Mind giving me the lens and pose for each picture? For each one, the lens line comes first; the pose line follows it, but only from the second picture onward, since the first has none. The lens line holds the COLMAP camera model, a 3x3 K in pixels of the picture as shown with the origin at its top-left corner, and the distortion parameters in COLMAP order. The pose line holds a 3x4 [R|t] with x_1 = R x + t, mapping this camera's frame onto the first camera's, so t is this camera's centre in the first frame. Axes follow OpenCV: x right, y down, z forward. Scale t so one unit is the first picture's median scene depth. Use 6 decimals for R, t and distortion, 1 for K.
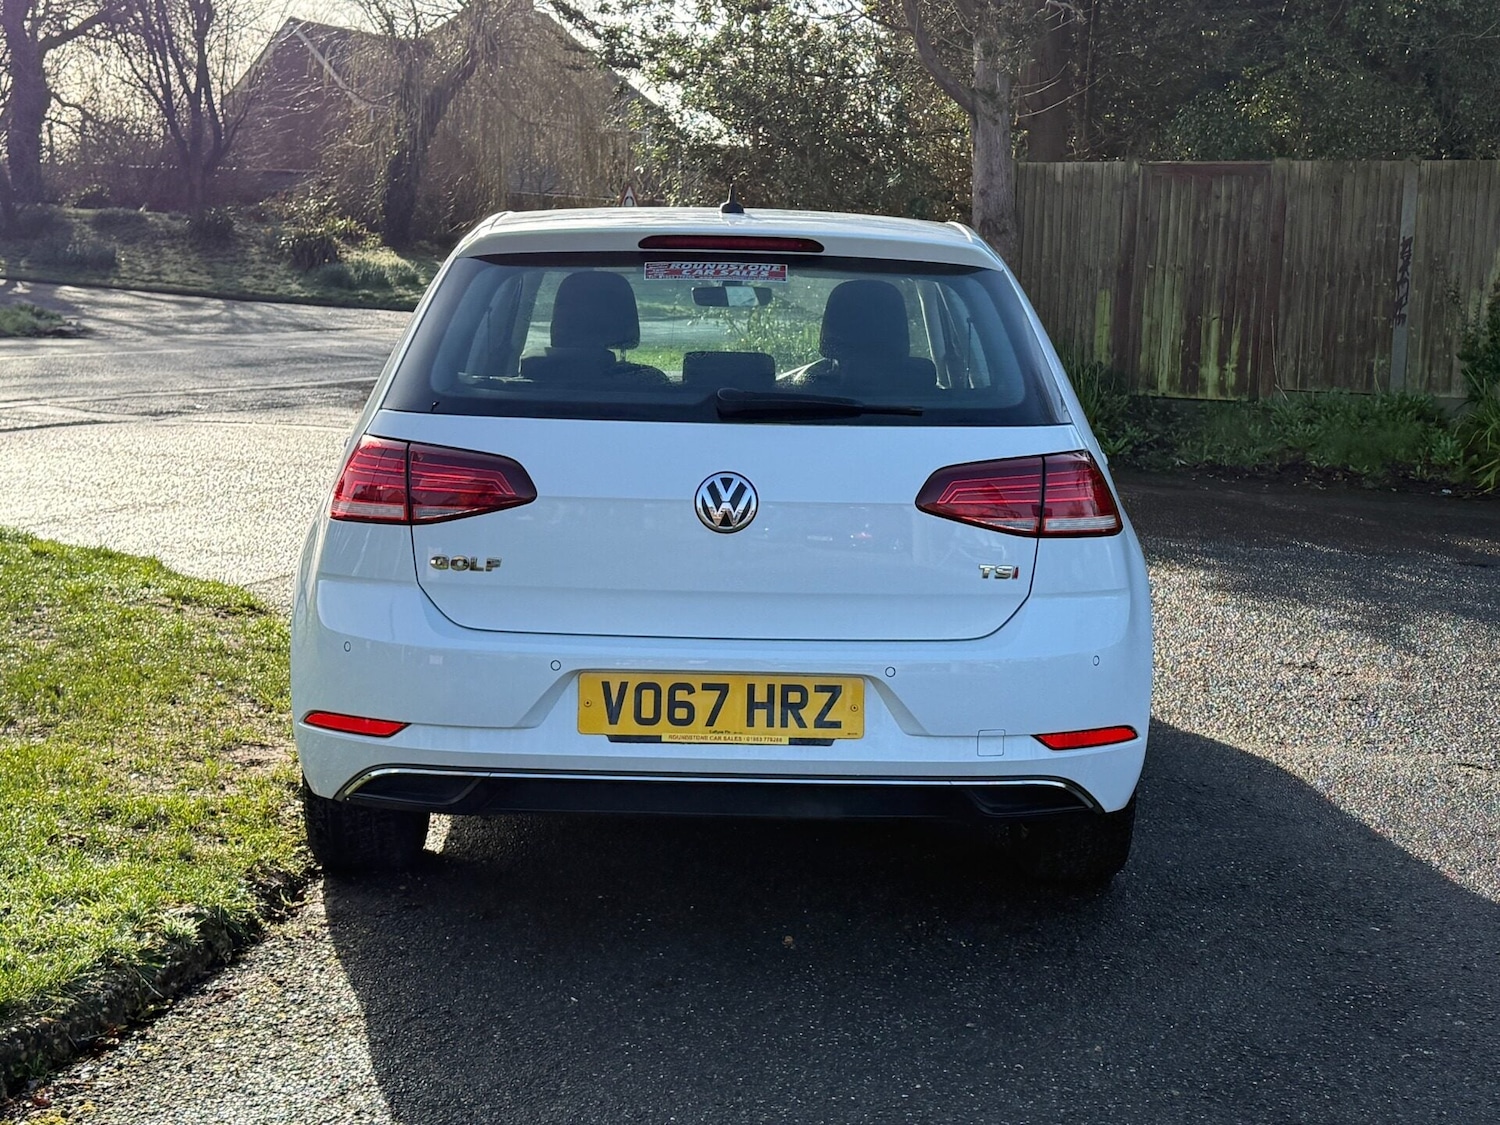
lens RADIAL K [[2099.4, 0, 754.2], [0, 2099.4, 563.2], [0, 0, 1]] dist [0.144776, -0.108968]
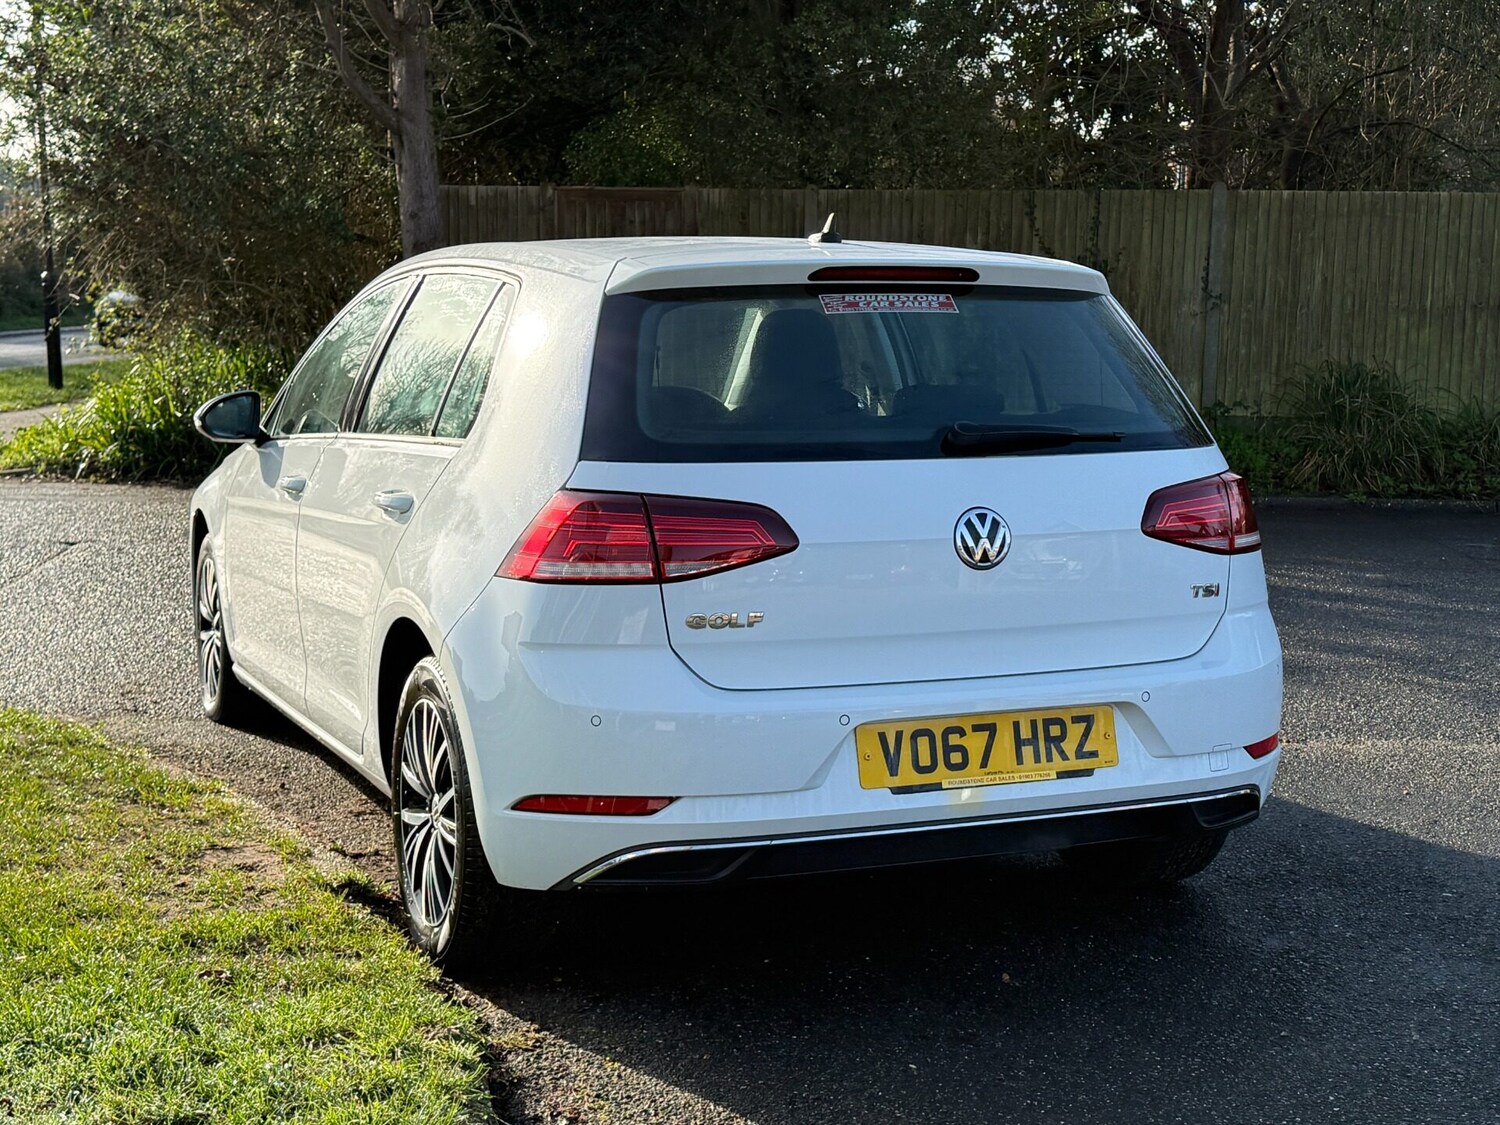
lens RADIAL K [[2099.4, 0, 754.2], [0, 2099.4, 563.2], [0, 0, 1]] dist [0.144776, -0.108968]
pose [[0.925976, -0.064435, 0.372043, -0.470172], [0.067969, 0.997681, 0.003623, -0.027680], [-0.371414, 0.021933, 0.928208, 0.128137]]
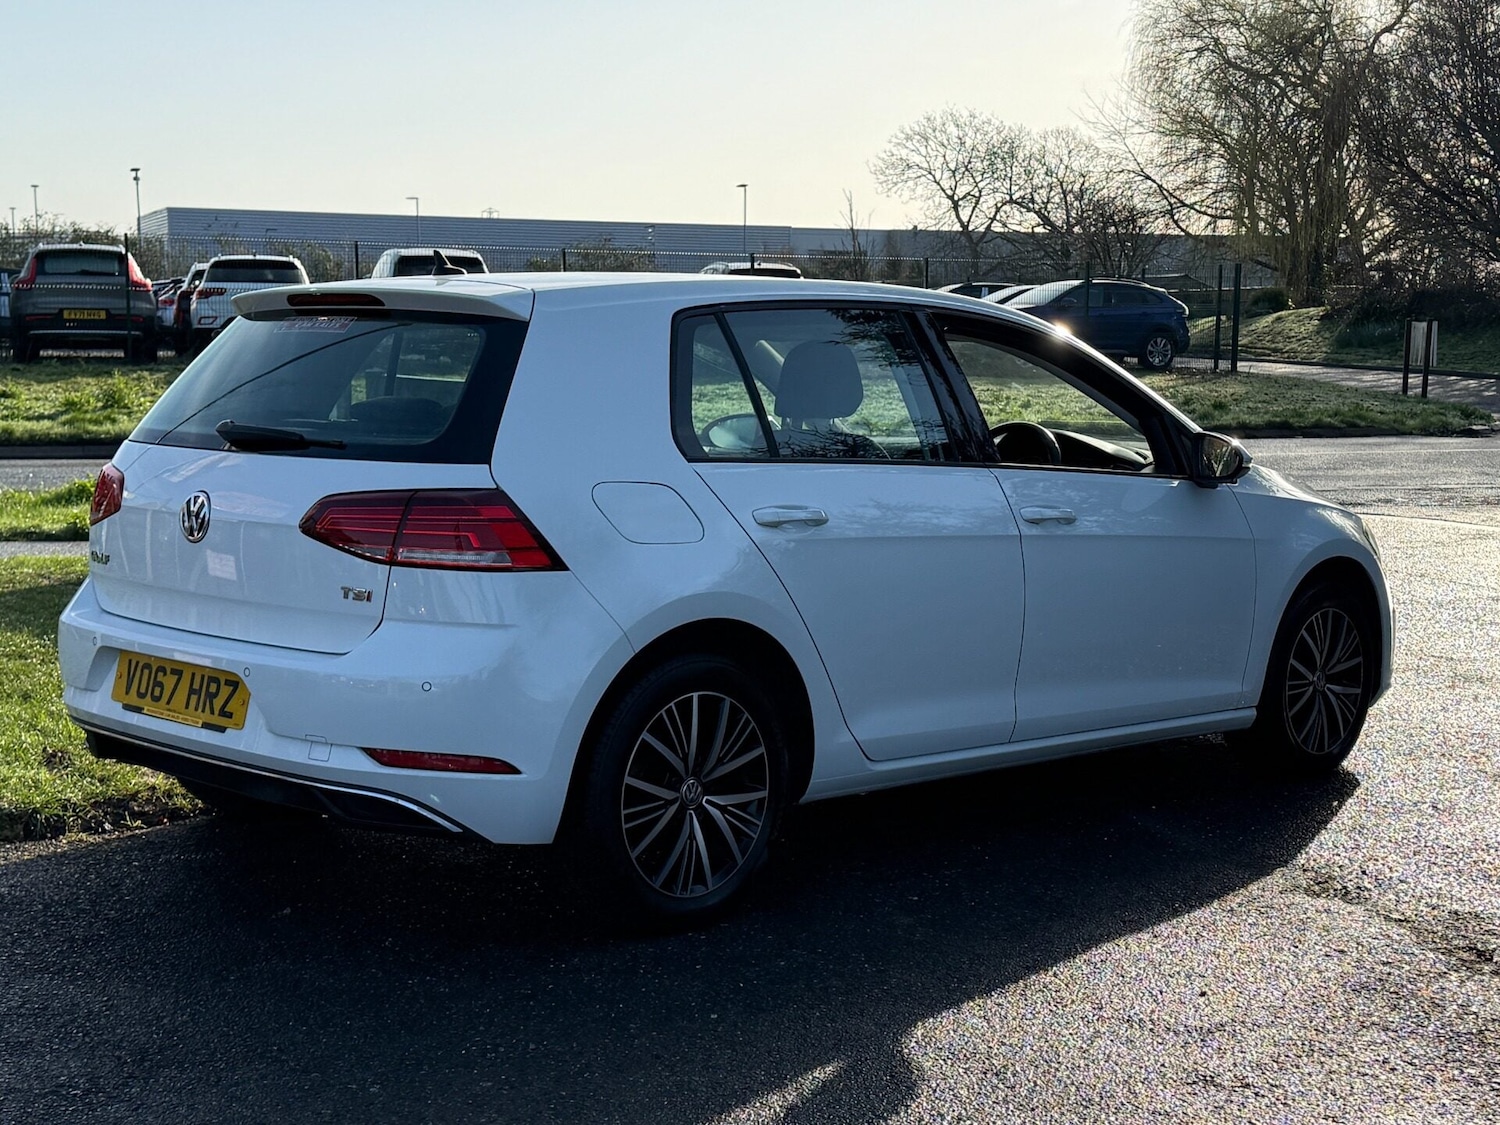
lens RADIAL K [[2087.1, 0, 743.9], [0, 2087.1, 566.7], [0, 0, 1]] dist [0.201349, -0.399412]
pose [[0.706861, 0.059468, -0.704849, 1.022643], [-0.093412, 0.995580, -0.009682, -0.017867], [0.701158, 0.072685, 0.709292, 0.373943]]
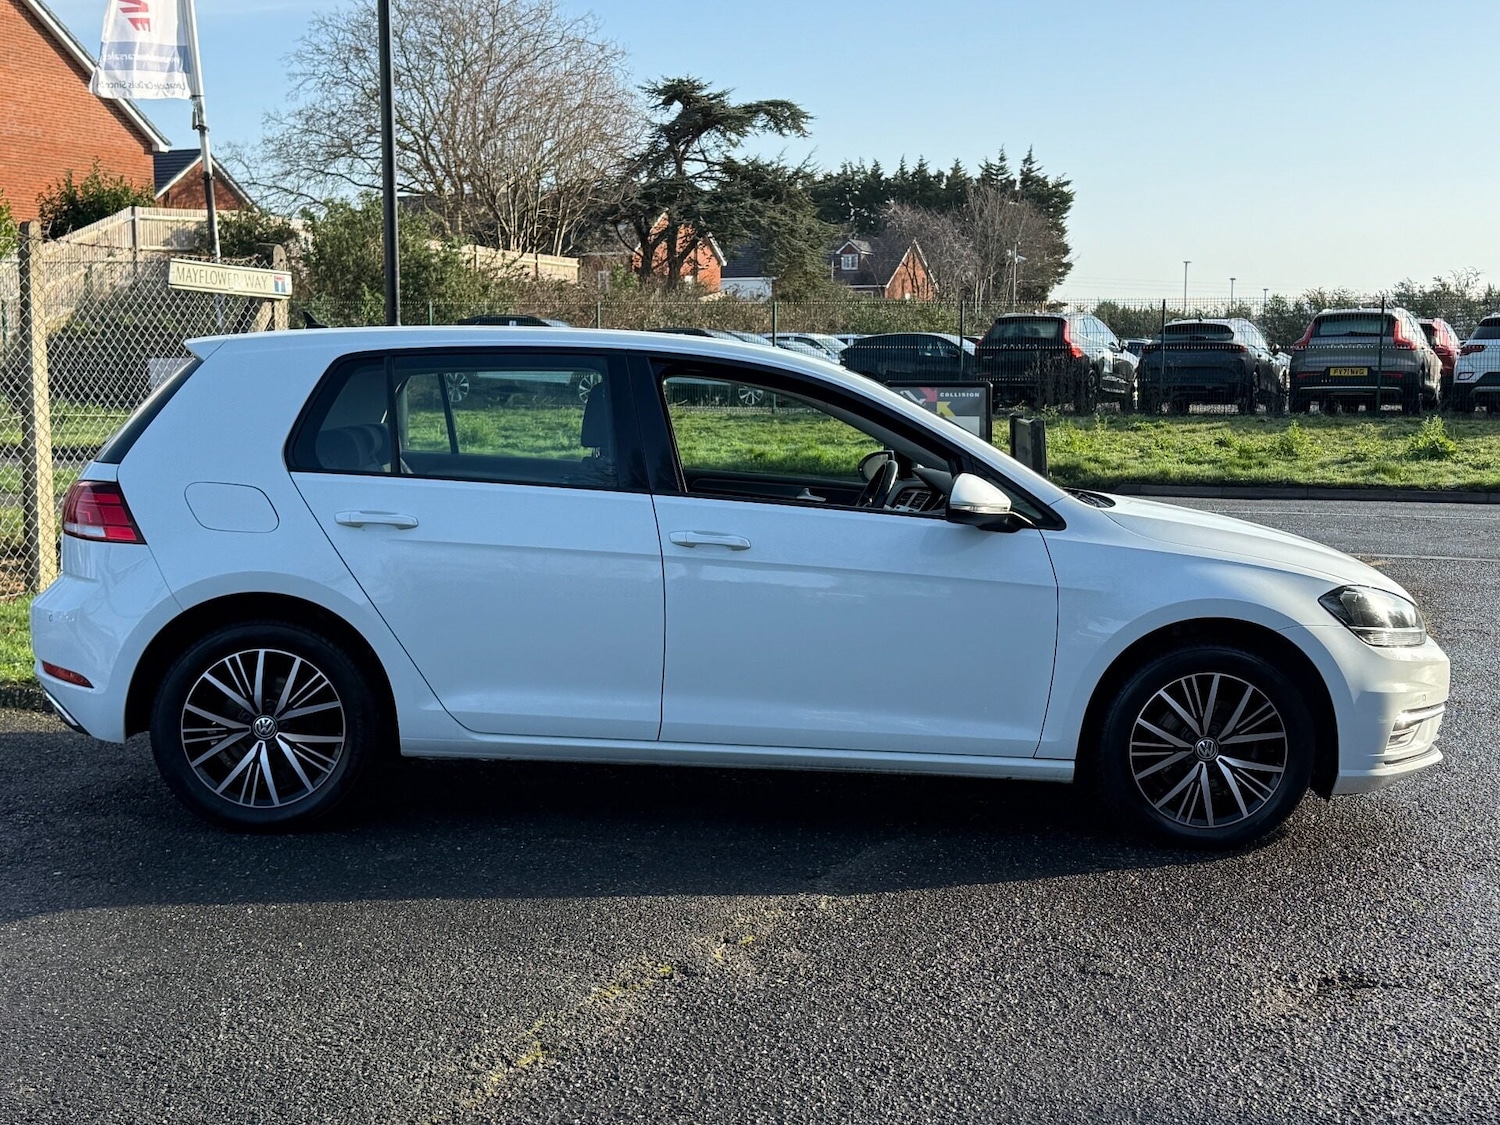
lens RADIAL K [[1921.4, 0, 750.0], [0, 1921.4, 562.5], [0, 0, 1]] dist [0.216177, -0.484322]
pose [[0.026908, 0.071504, -0.997077, 1.578399], [-0.155148, 0.985651, 0.066497, -0.163762], [0.987525, 0.152905, 0.037615, 1.455003]]
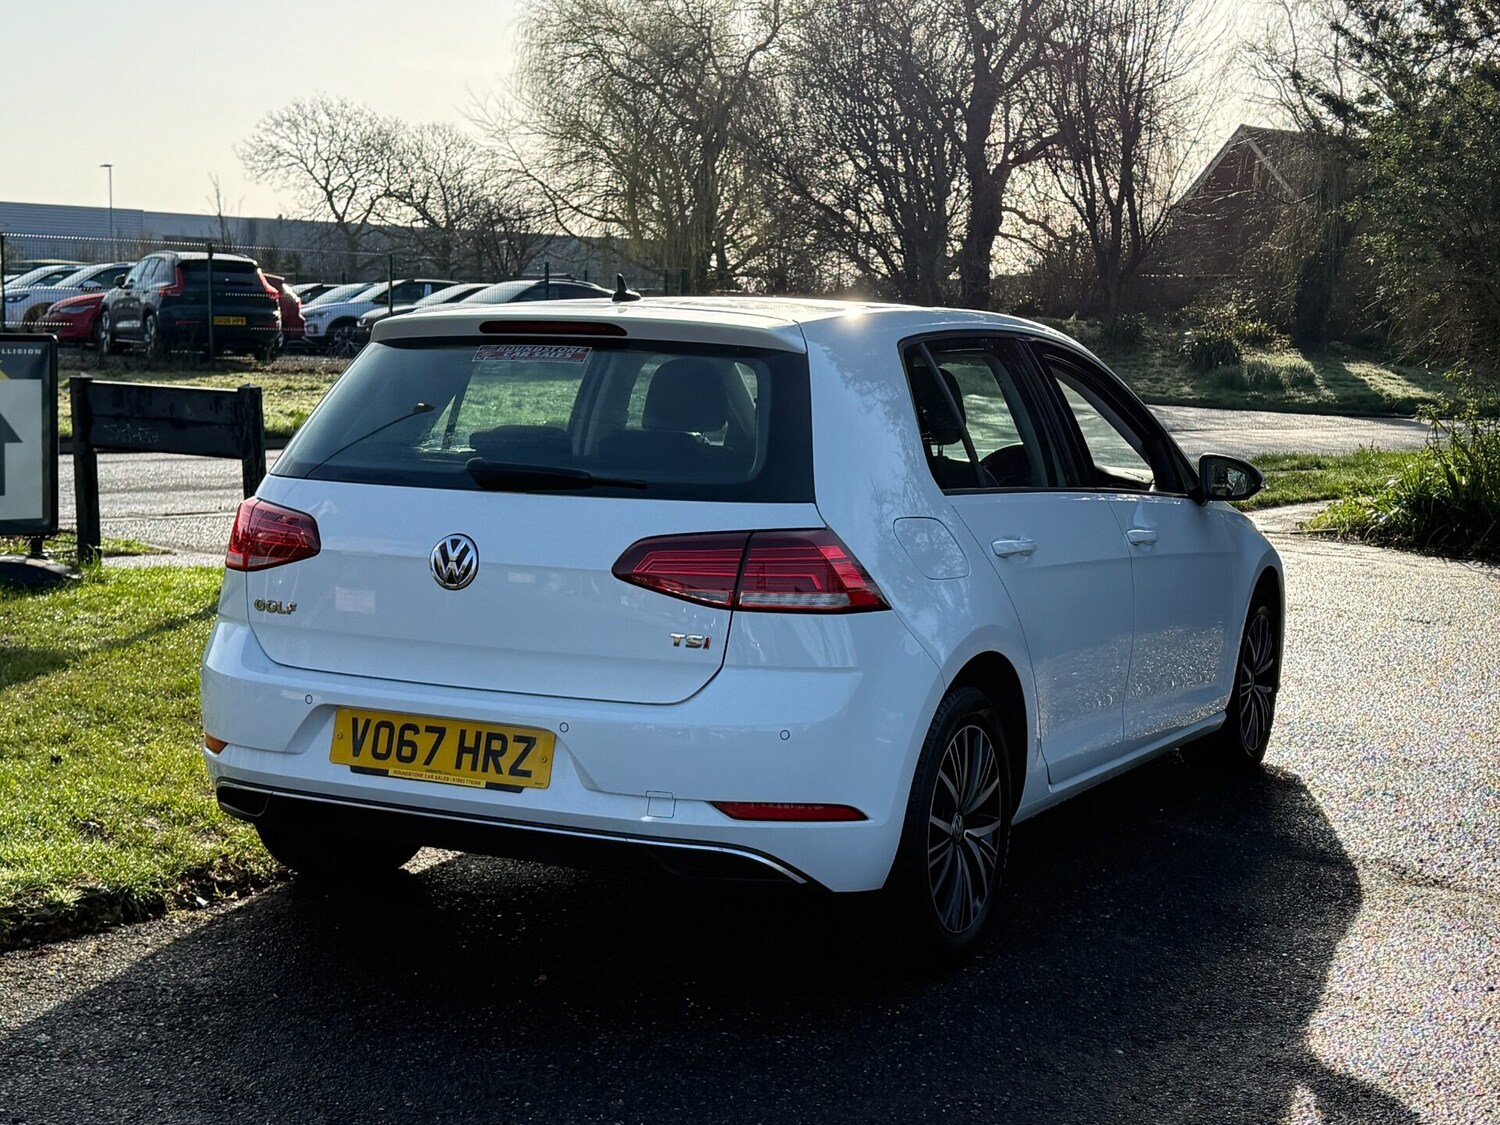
lens RADIAL K [[2099.4, 0, 754.2], [0, 2099.4, 563.2], [0, 0, 1]] dist [0.144776, -0.108968]
pose [[0.890510, 0.041031, -0.453111, 0.613993], [-0.063090, 0.997440, -0.033669, -0.001050], [0.450569, 0.058569, 0.890818, 0.091699]]
